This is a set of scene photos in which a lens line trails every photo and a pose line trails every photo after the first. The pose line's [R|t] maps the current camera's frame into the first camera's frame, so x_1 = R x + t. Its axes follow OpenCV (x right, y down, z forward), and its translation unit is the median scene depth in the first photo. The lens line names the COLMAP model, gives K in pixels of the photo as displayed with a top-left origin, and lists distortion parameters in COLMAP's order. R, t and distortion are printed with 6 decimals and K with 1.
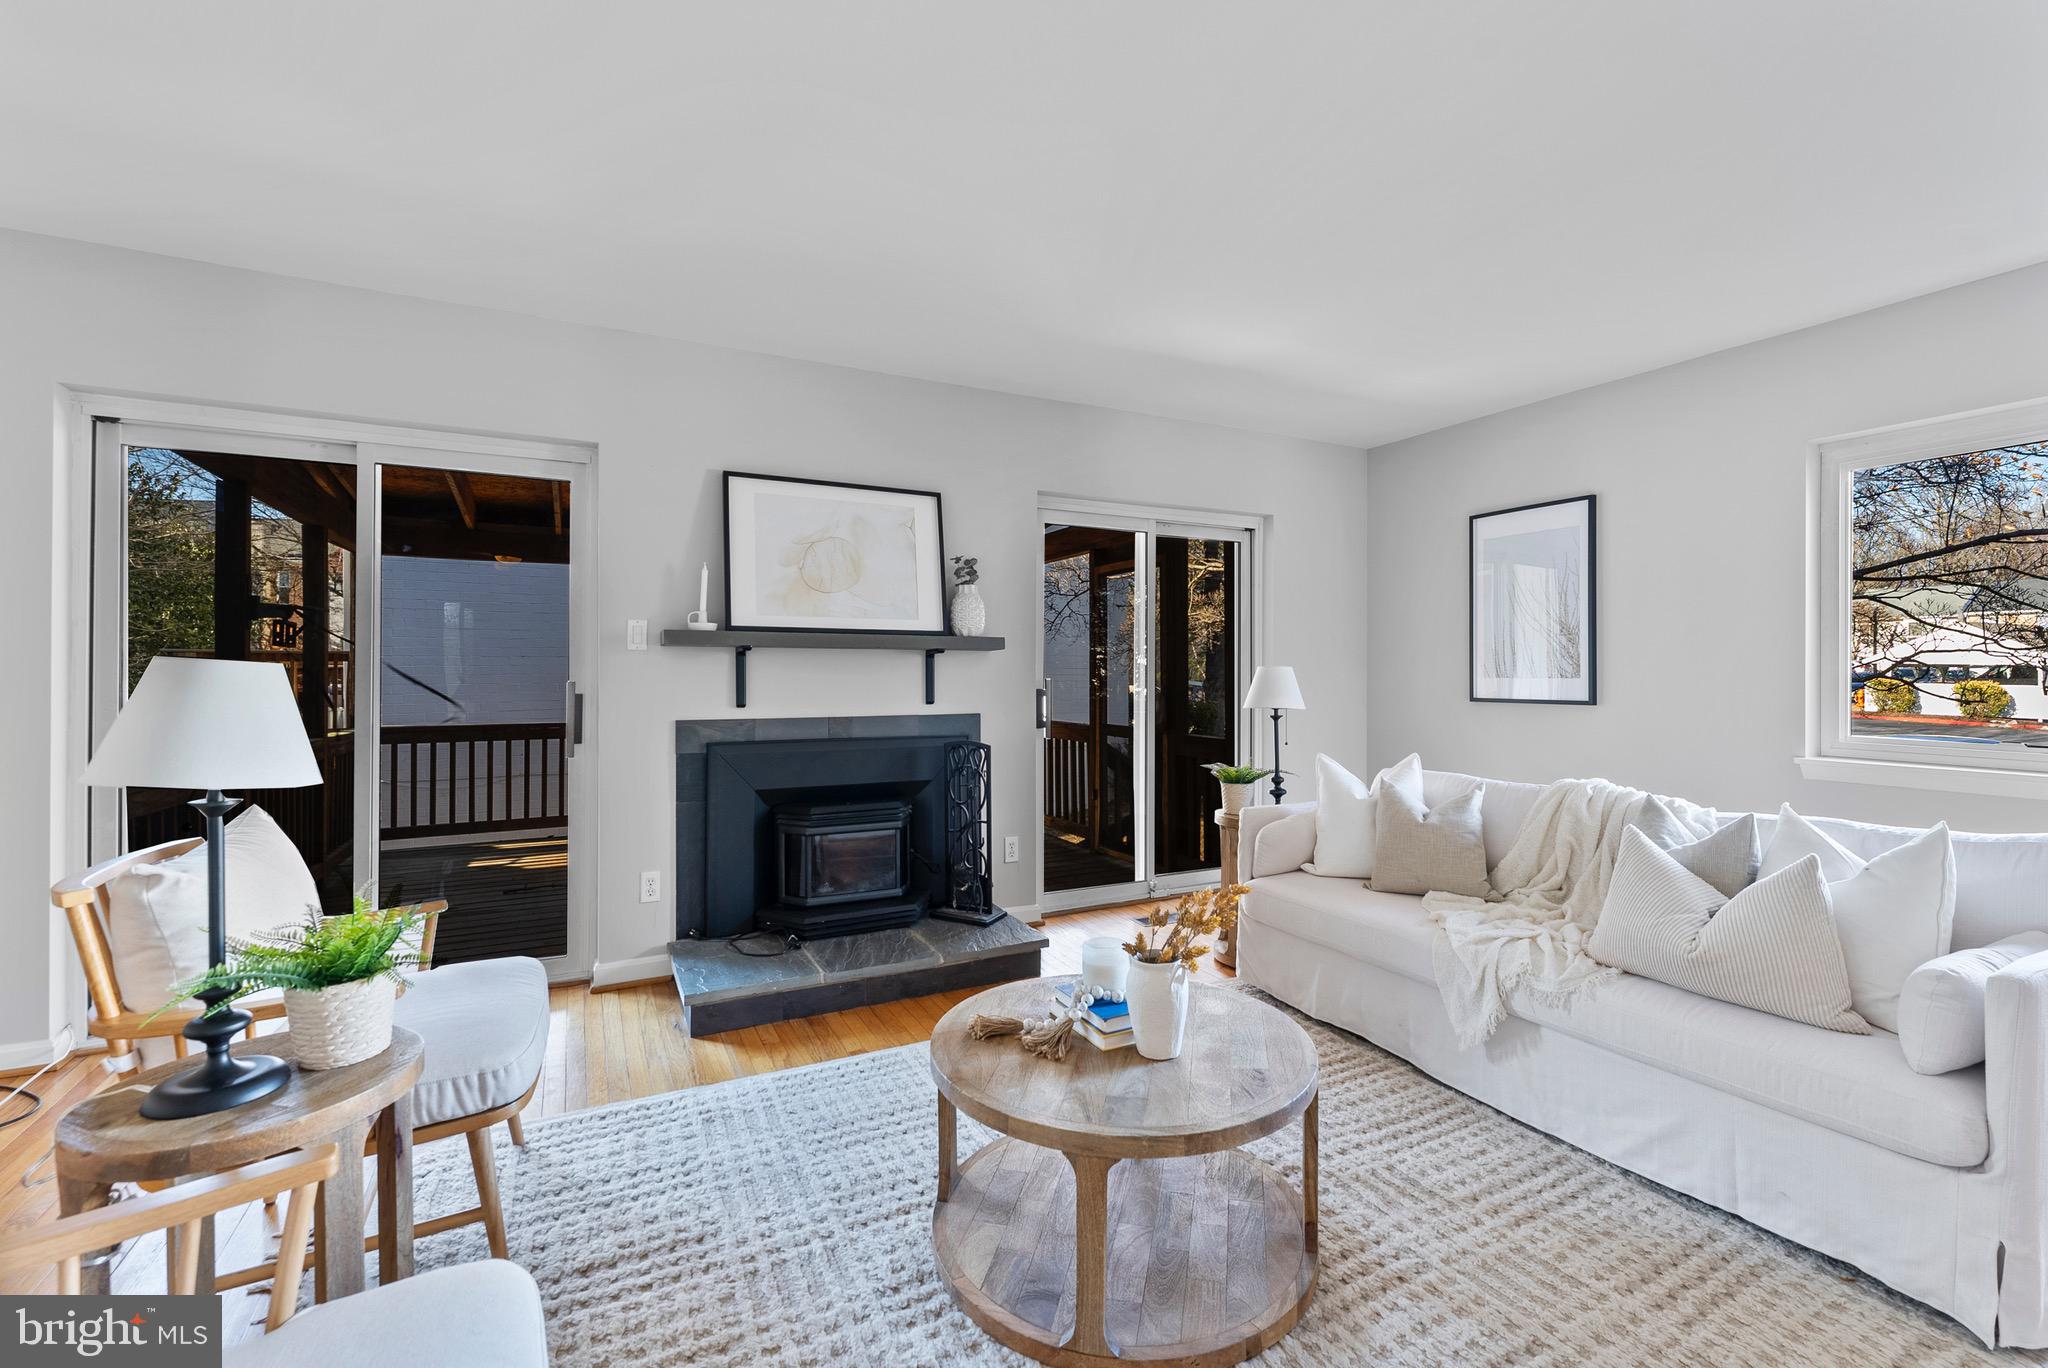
lens RADIAL K [[926.3, 0, 1024.0], [0, 926.3, 684.0], [0, 0, 1]] dist [-0.000054, -0.000018]
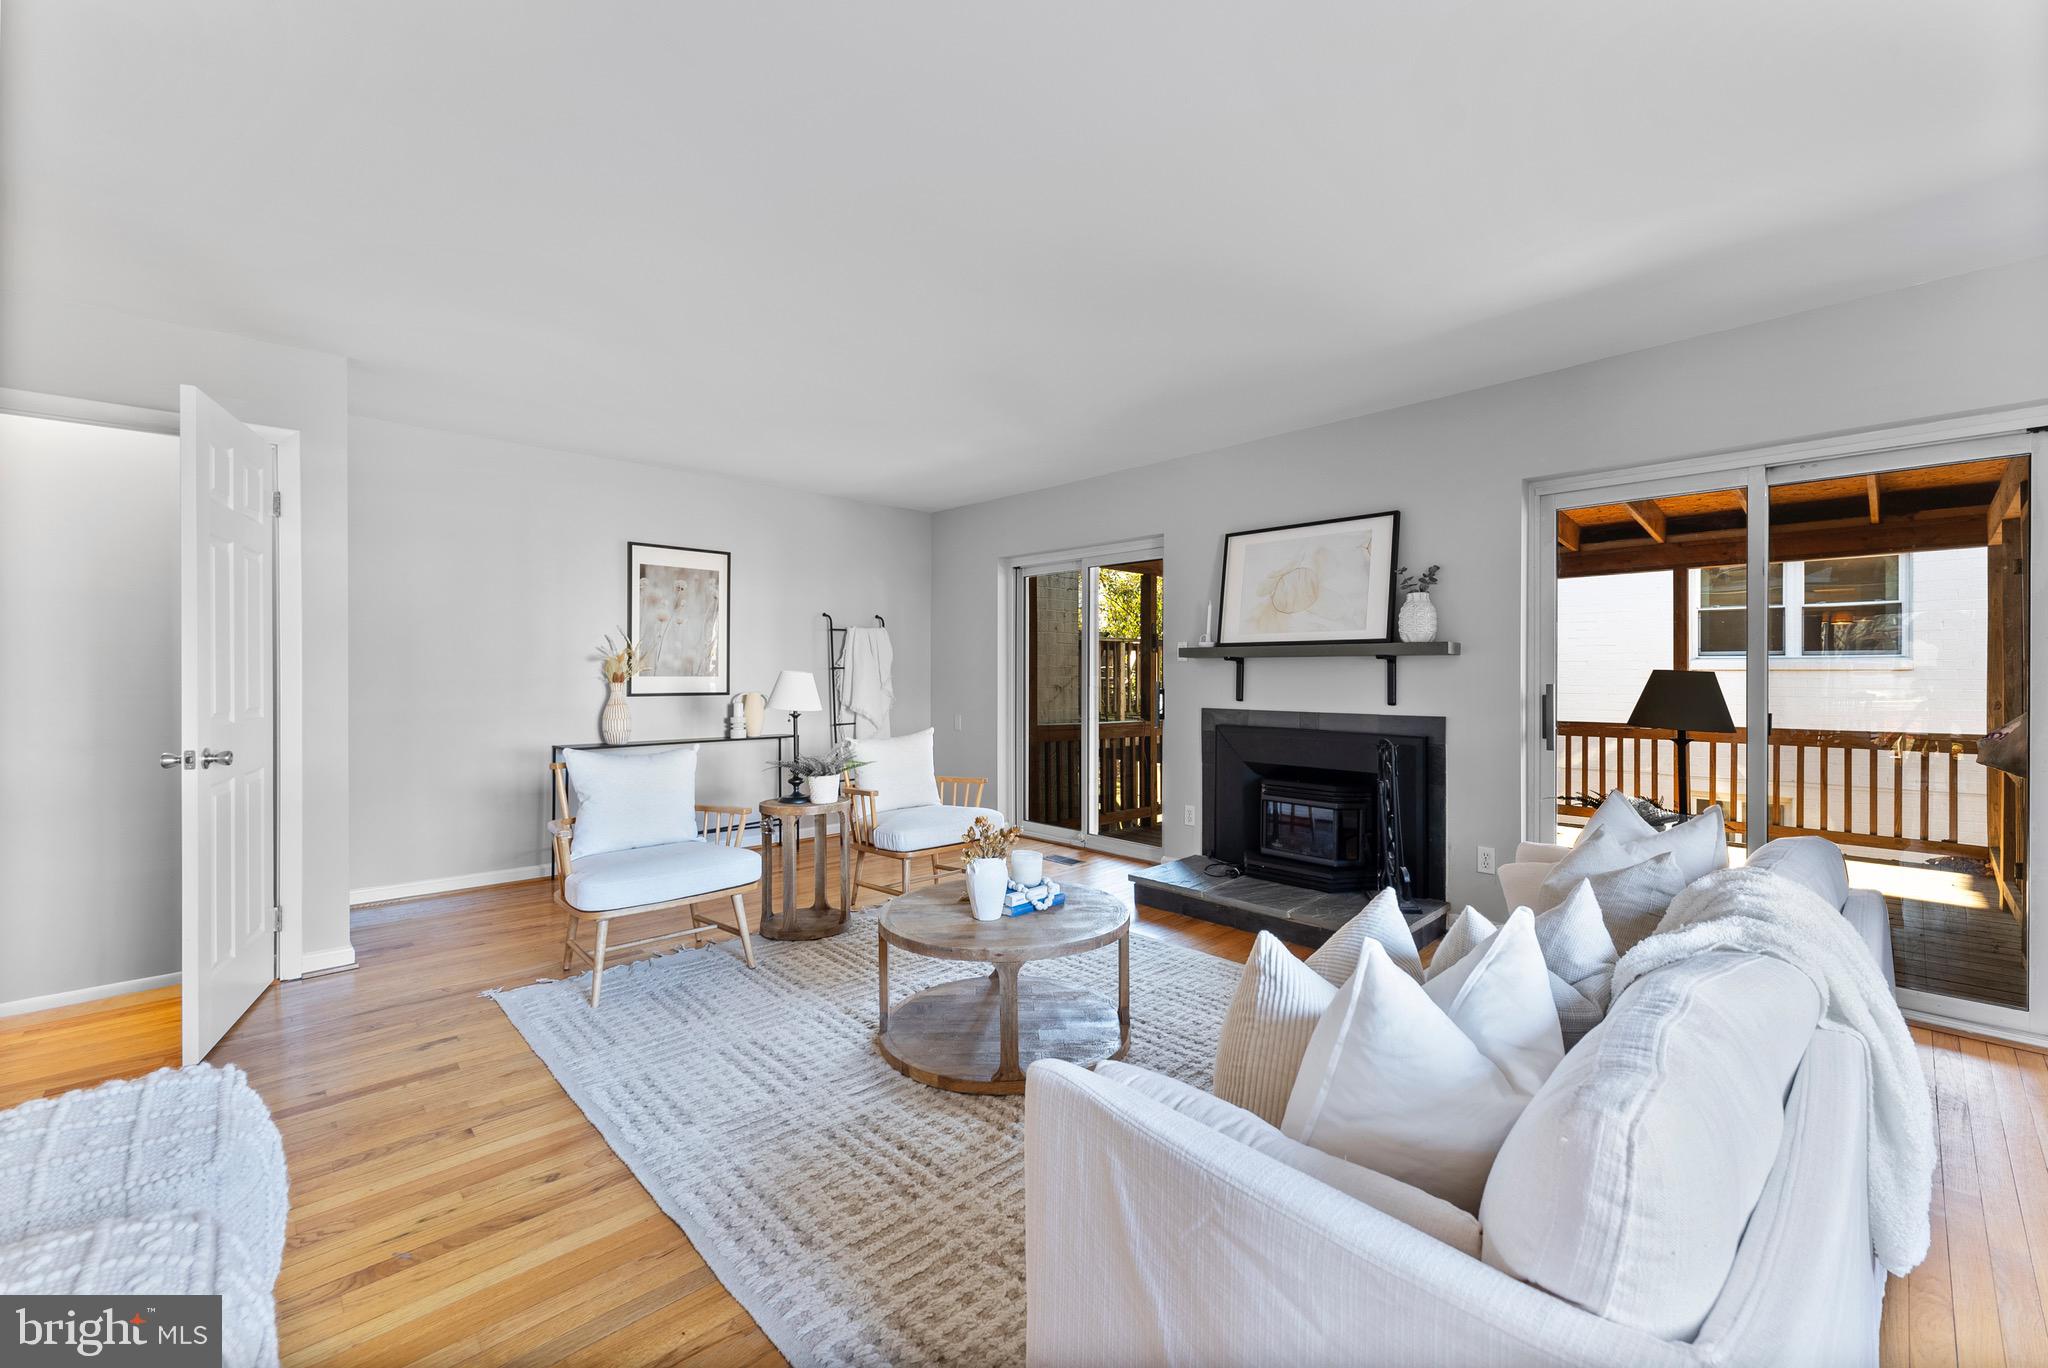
lens RADIAL K [[816.0, 0, 1024.0], [0, 816.0, 684.0], [0, 0, 1]] dist [0.000220, -0.000013]
pose [[0.267995, 0.011684, -0.963349, 0.780695], [-0.012949, 0.999880, 0.008525, -0.006424], [0.963333, 0.010189, 0.268115, 0.355885]]
